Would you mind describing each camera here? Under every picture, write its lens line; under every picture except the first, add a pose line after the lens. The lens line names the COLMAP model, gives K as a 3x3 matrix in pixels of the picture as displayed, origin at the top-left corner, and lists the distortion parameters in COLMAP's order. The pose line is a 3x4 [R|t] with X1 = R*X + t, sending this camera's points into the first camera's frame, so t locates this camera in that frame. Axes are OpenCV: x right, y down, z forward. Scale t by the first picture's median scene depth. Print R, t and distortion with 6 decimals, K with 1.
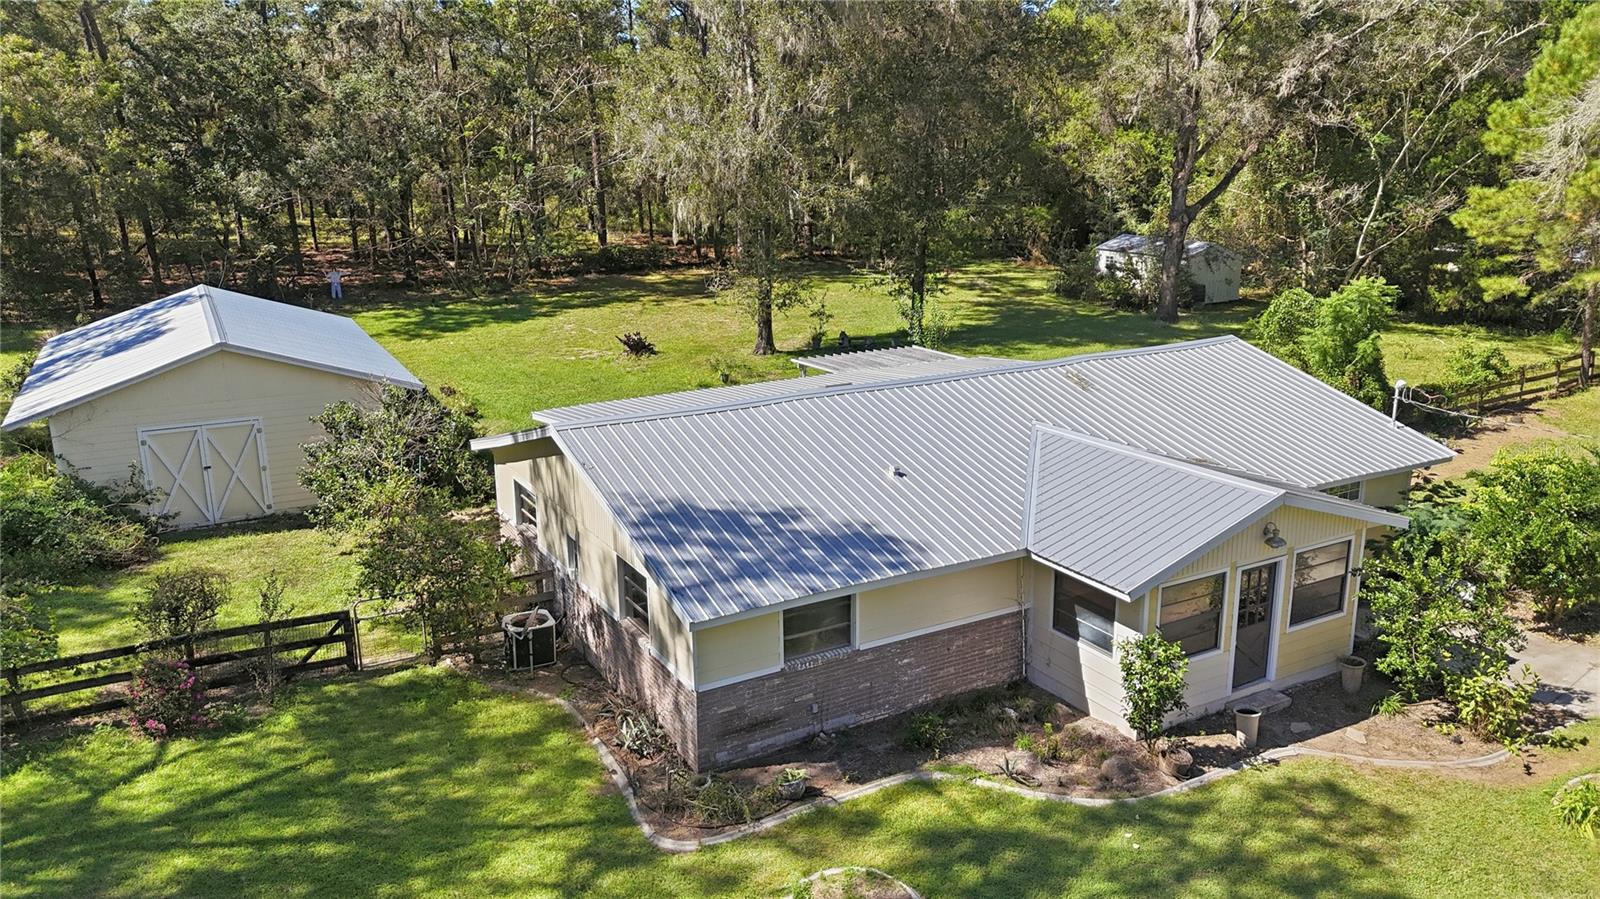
lens RADIAL K [[1137.5, 0, 803.8], [0, 1137.5, 448.9], [0, 0, 1]] dist [0.034407, -0.008236]
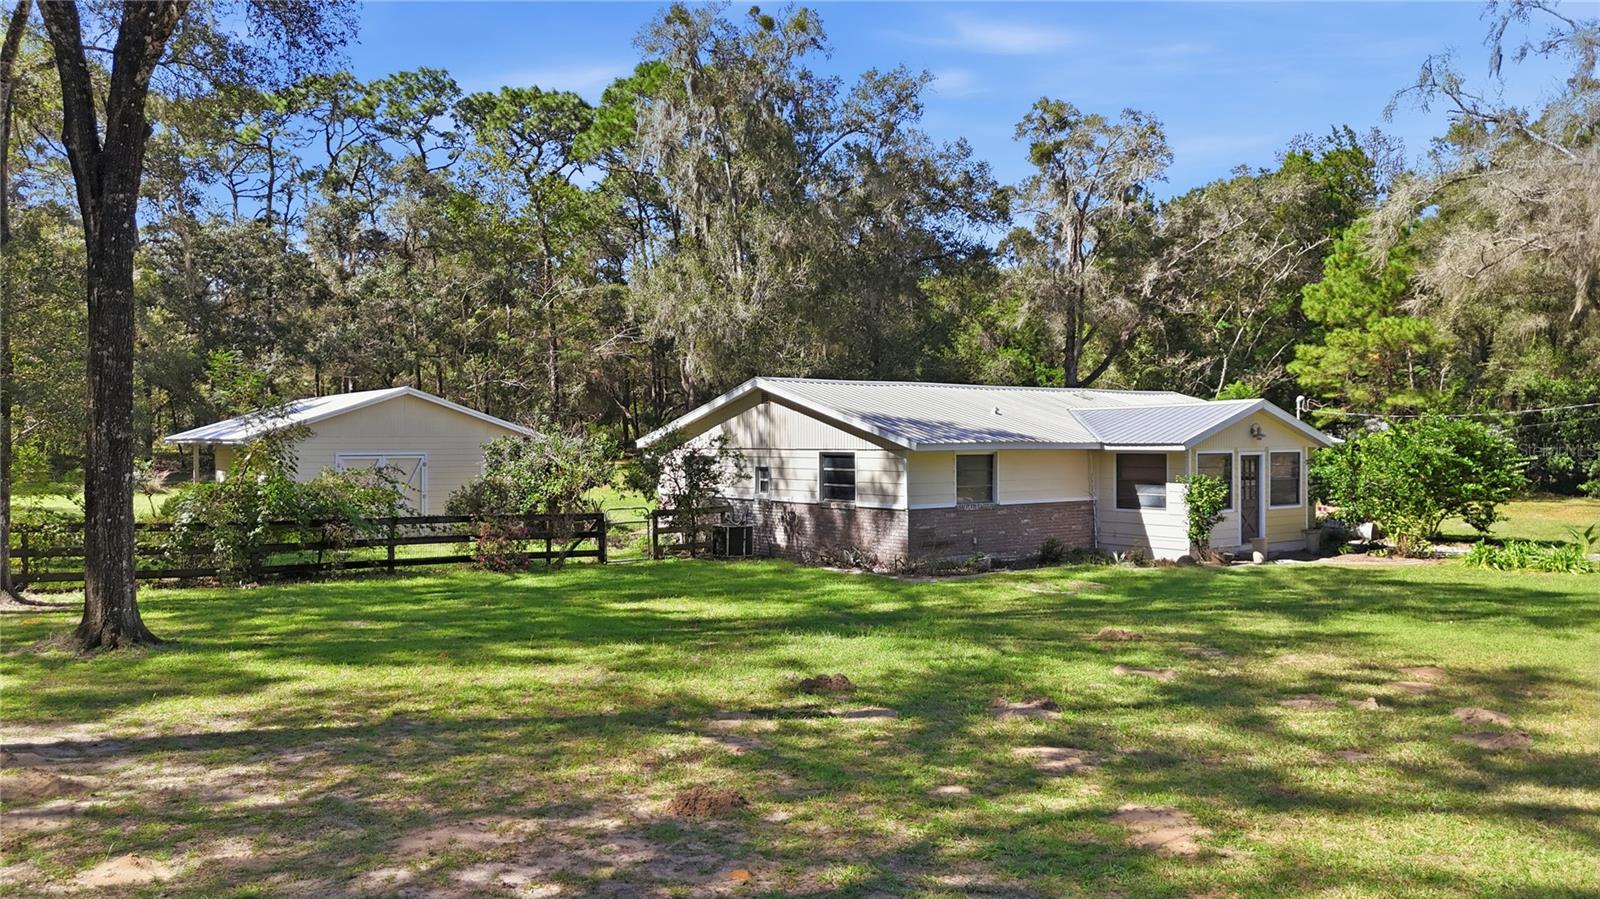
lens RADIAL K [[1137.5, 0, 796.9], [0, 1137.5, 451.7], [0, 0, 1]] dist [0.034407, -0.008236]
pose [[0.990035, 0.004094, 0.140760, -0.198788], [0.031384, 0.968021, -0.248898, 0.224877], [-0.137277, 0.250835, 0.958247, -0.175895]]
